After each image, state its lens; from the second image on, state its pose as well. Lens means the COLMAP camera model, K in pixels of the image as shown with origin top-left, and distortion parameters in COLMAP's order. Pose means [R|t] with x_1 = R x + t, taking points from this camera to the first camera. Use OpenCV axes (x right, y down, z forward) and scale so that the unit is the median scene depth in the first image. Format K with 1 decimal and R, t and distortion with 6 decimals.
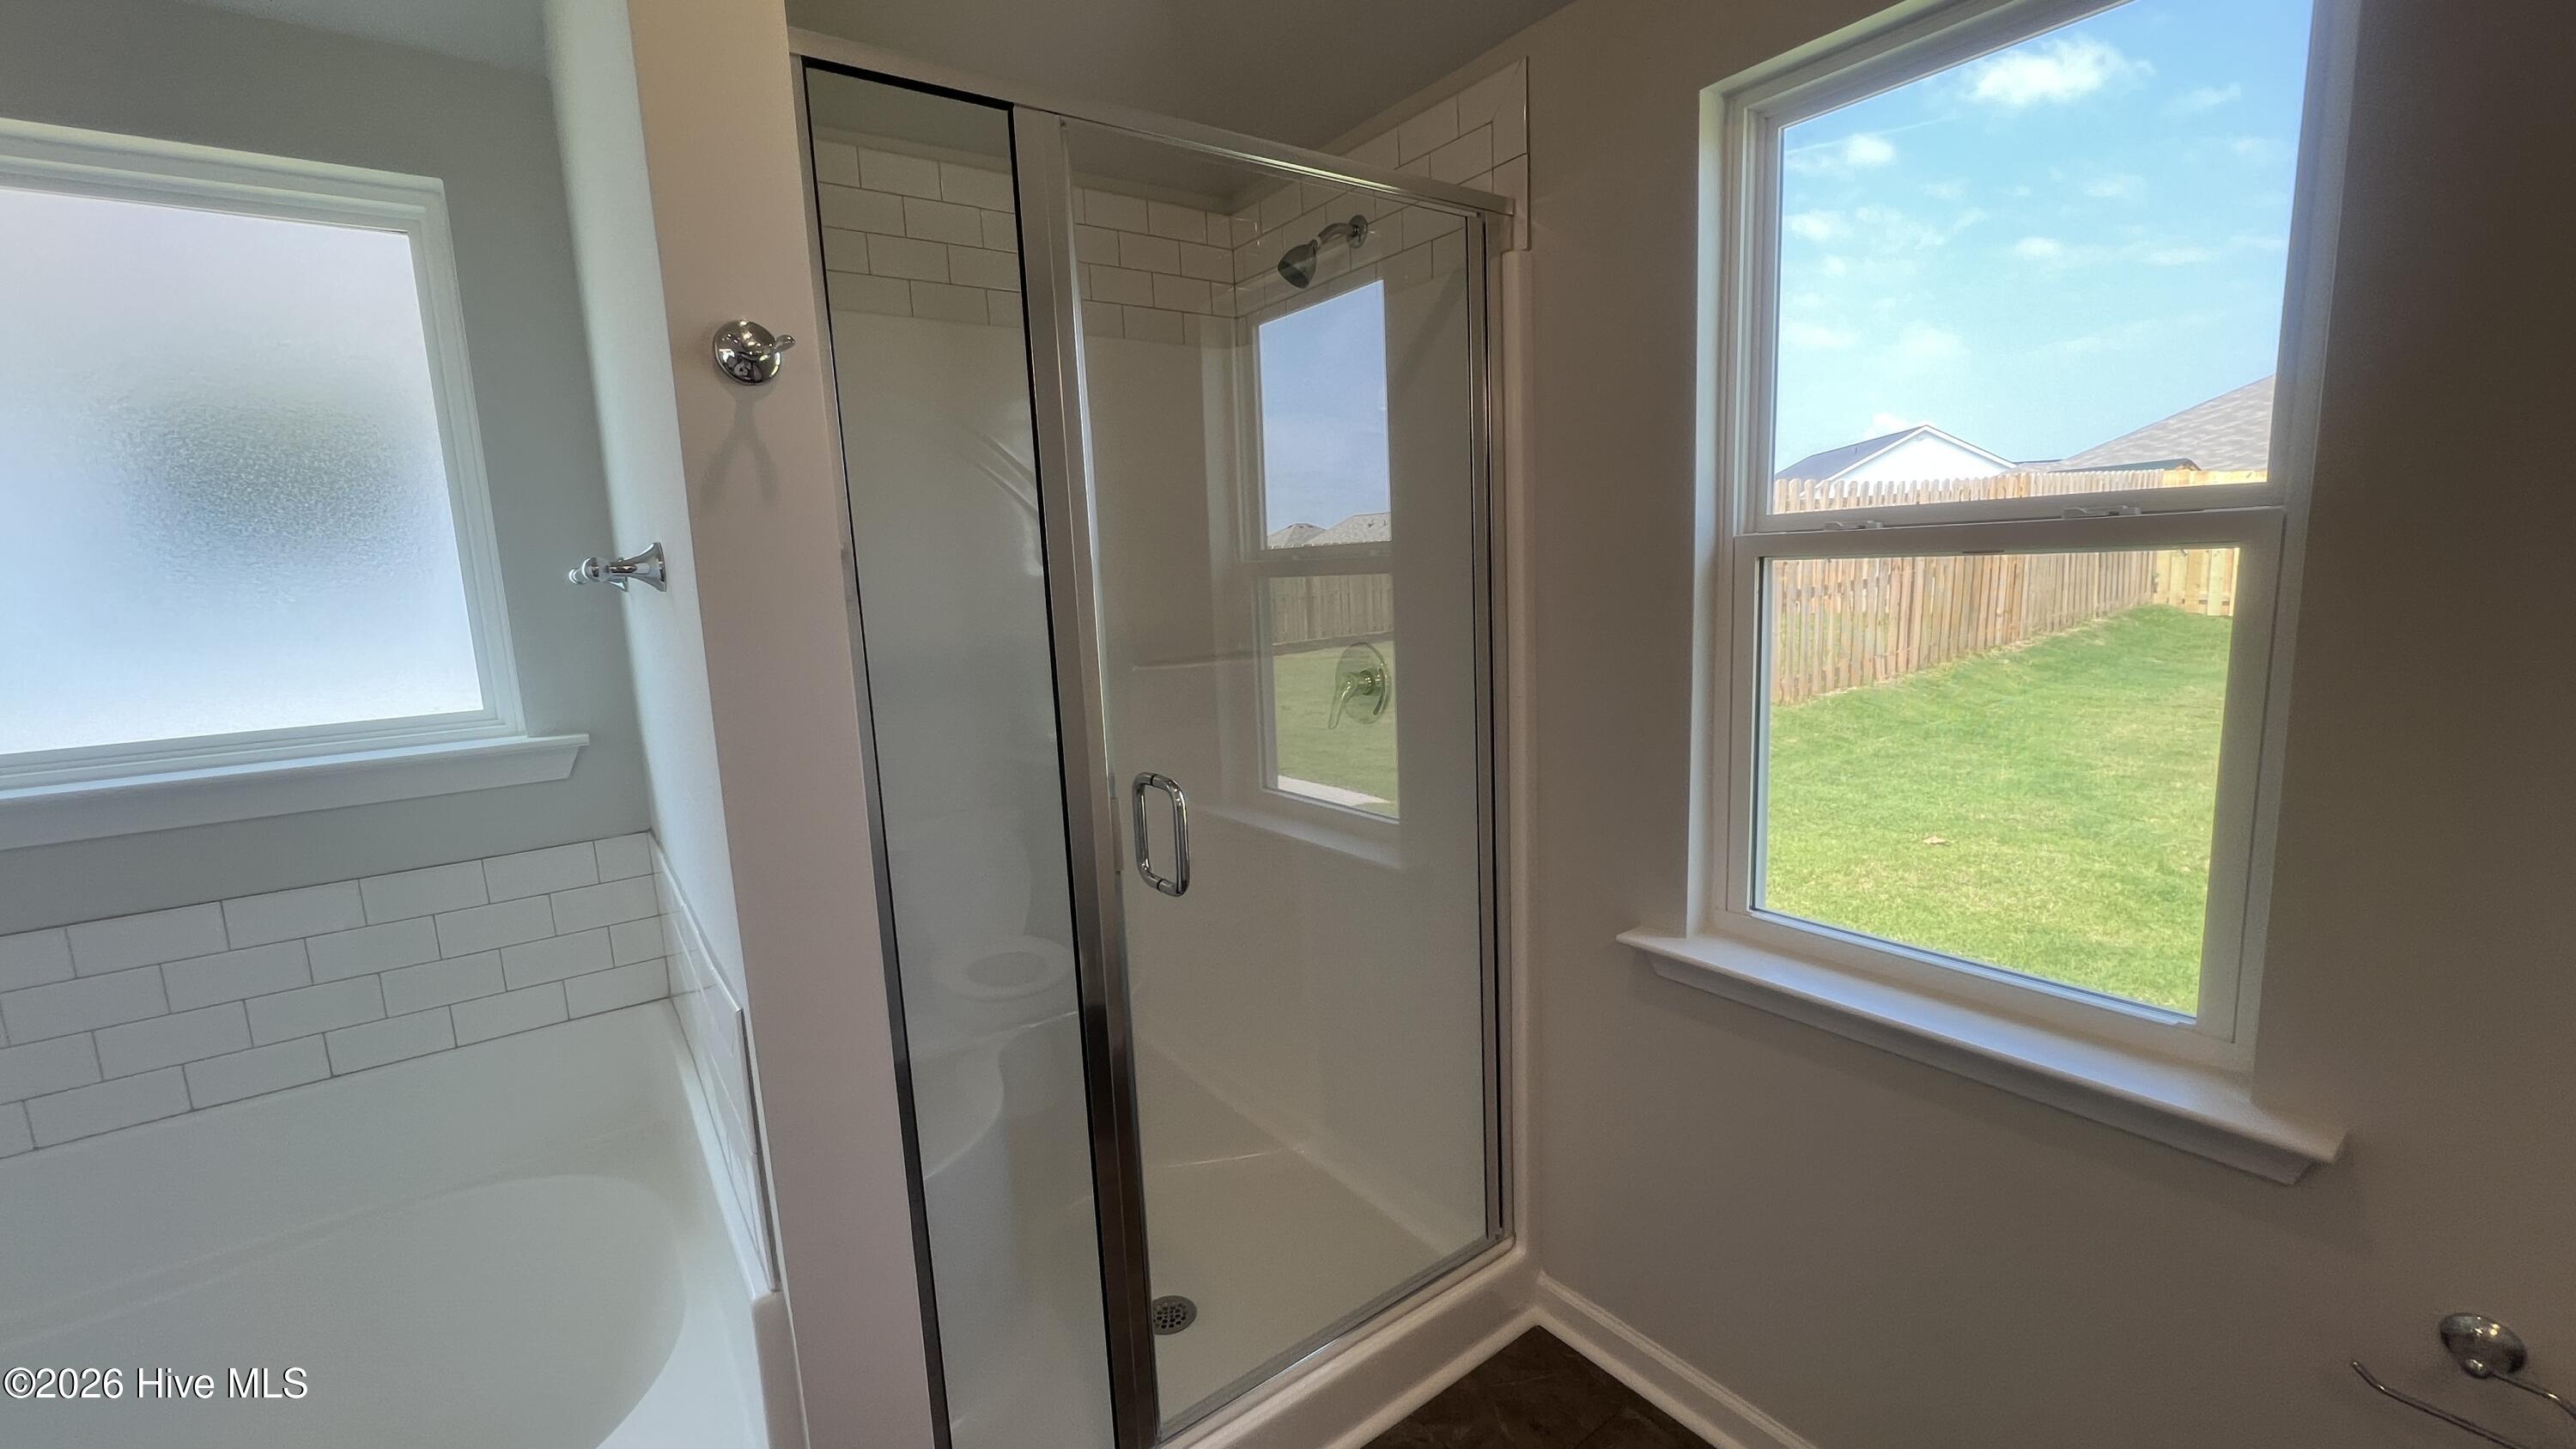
lens RADIAL K [[1004.8, 0, 1288.0], [0, 1004.8, 724.5], [0, 0, 1]] dist [-0.001021, 0.000103]
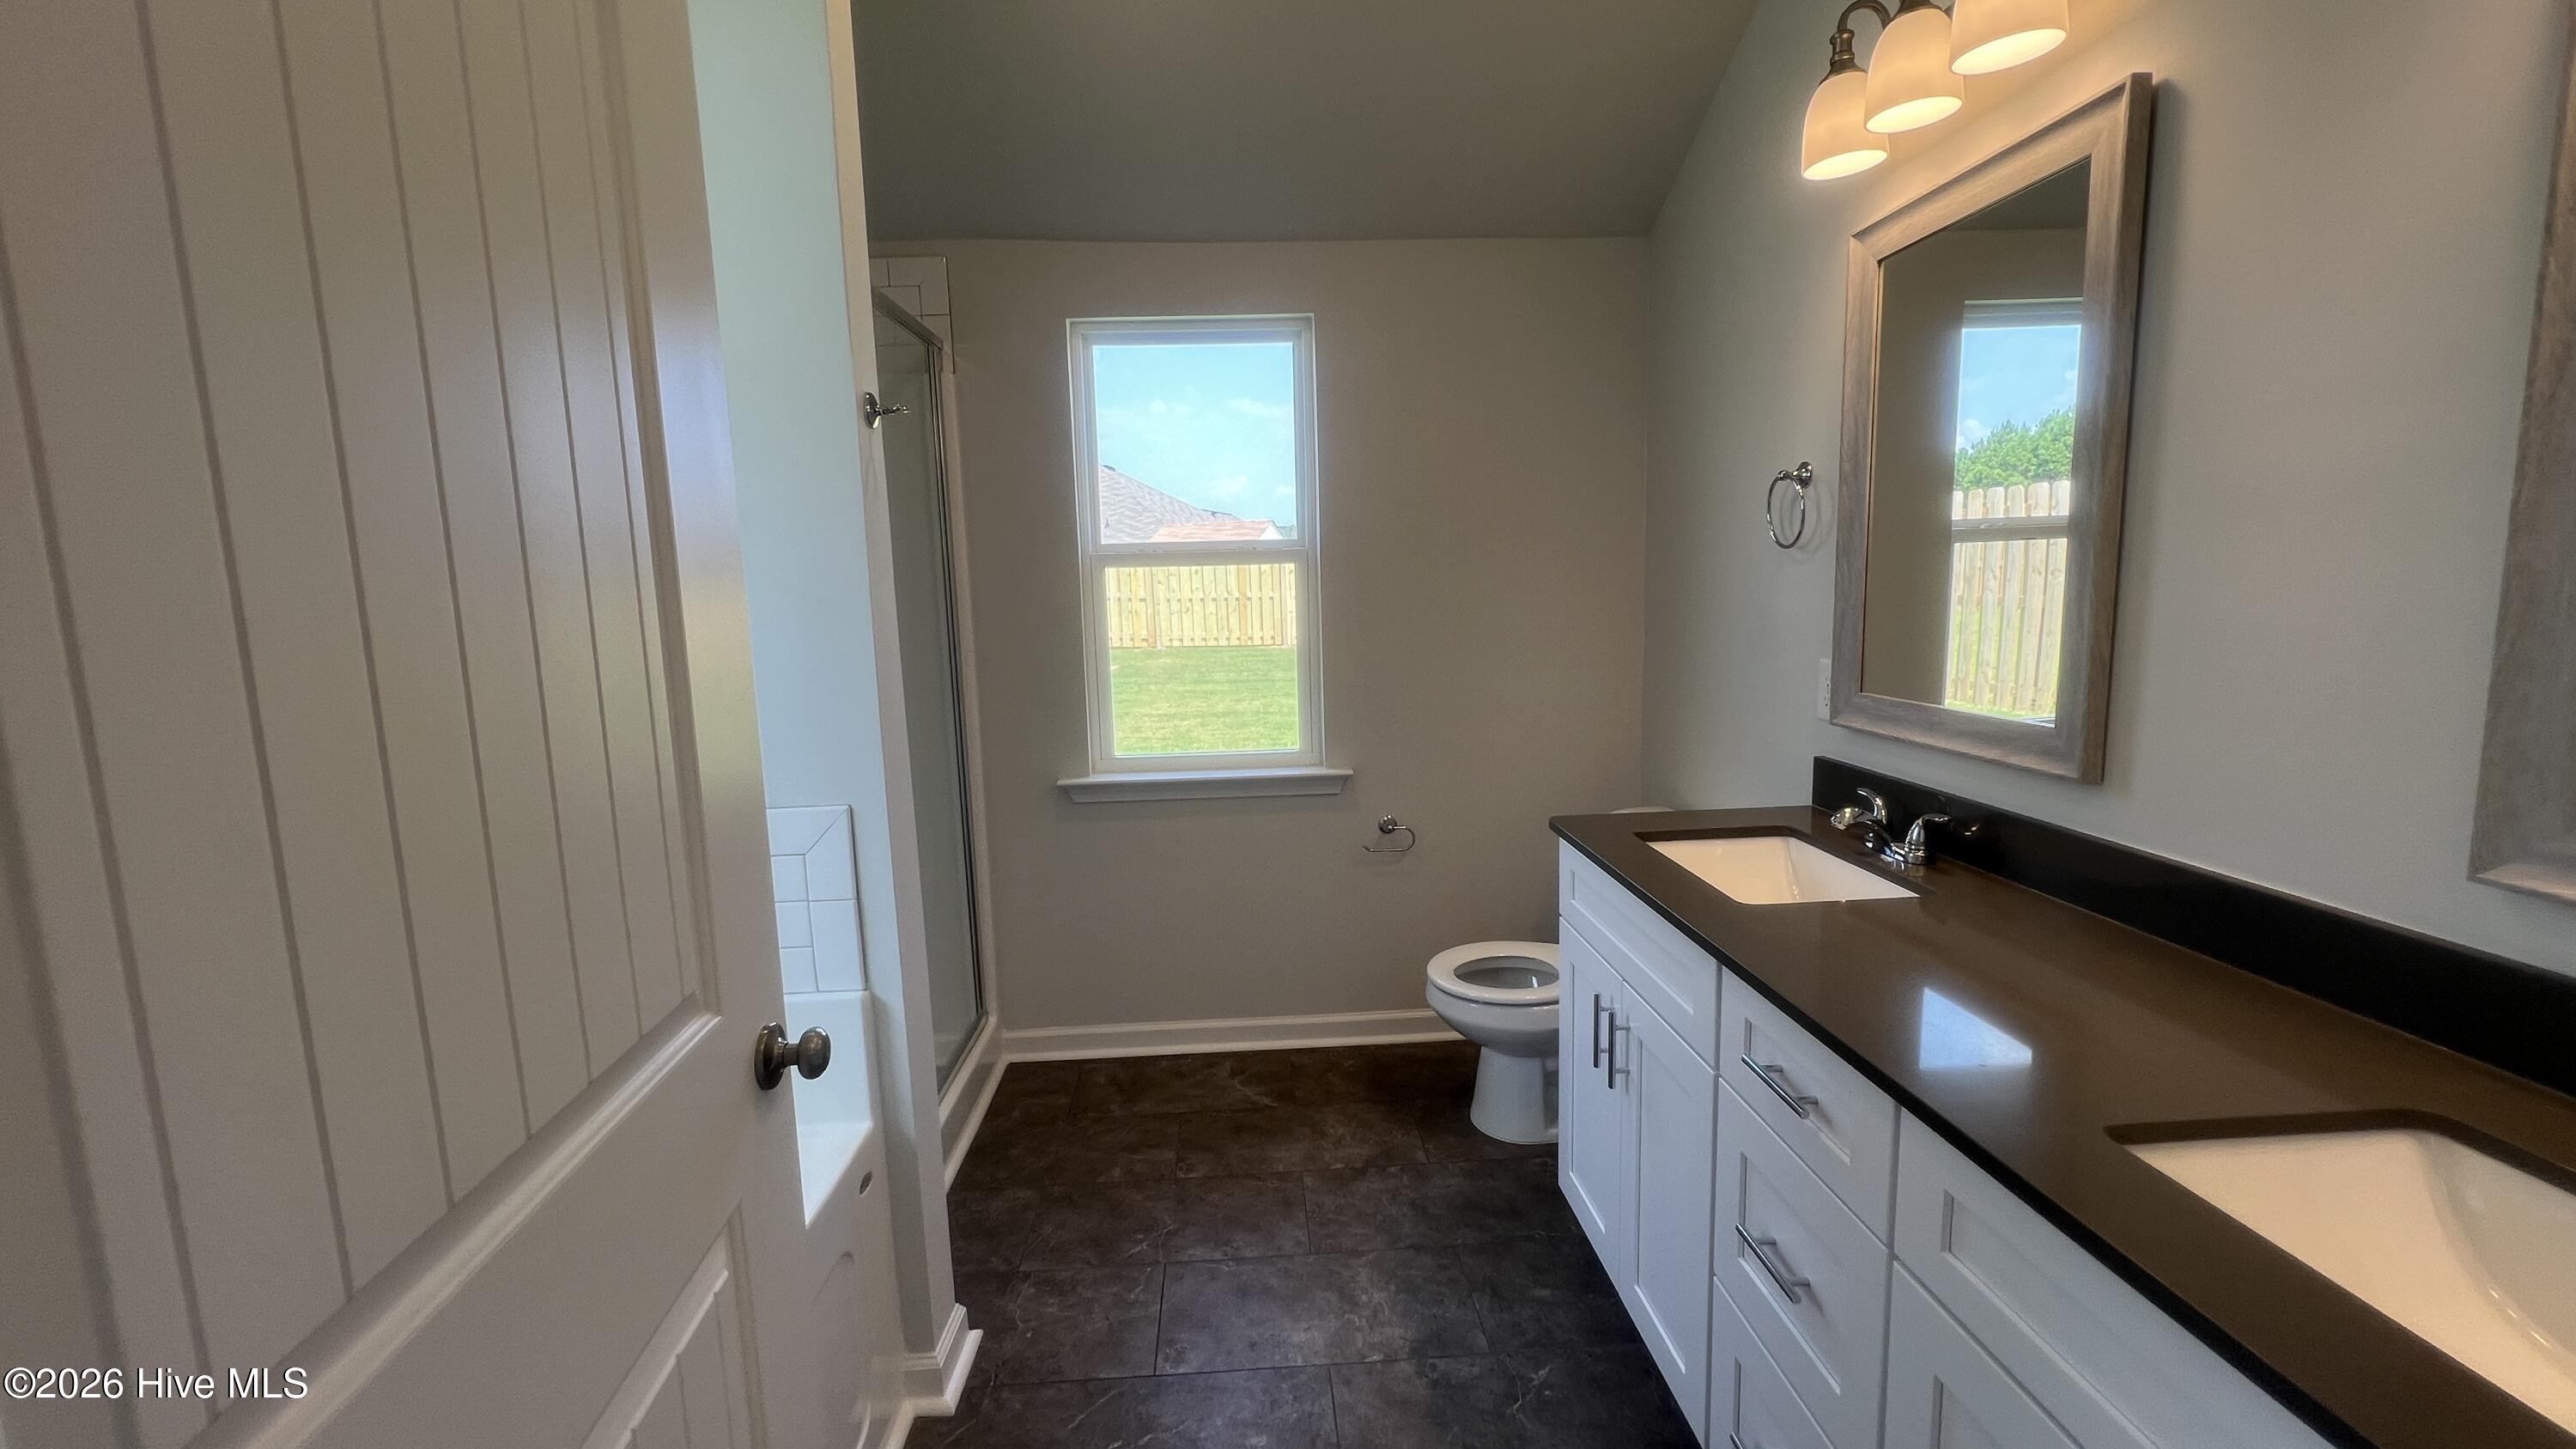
lens RADIAL K [[1035.6, 0, 1288.0], [0, 1035.6, 724.5], [0, 0, 1]] dist [-0.003469, 0.000525]
pose [[0.558422, -0.109217, 0.822336, -0.900695], [0.128504, 0.990718, 0.044317, 0.082179], [-0.819544, 0.080926, 0.567274, -0.342153]]
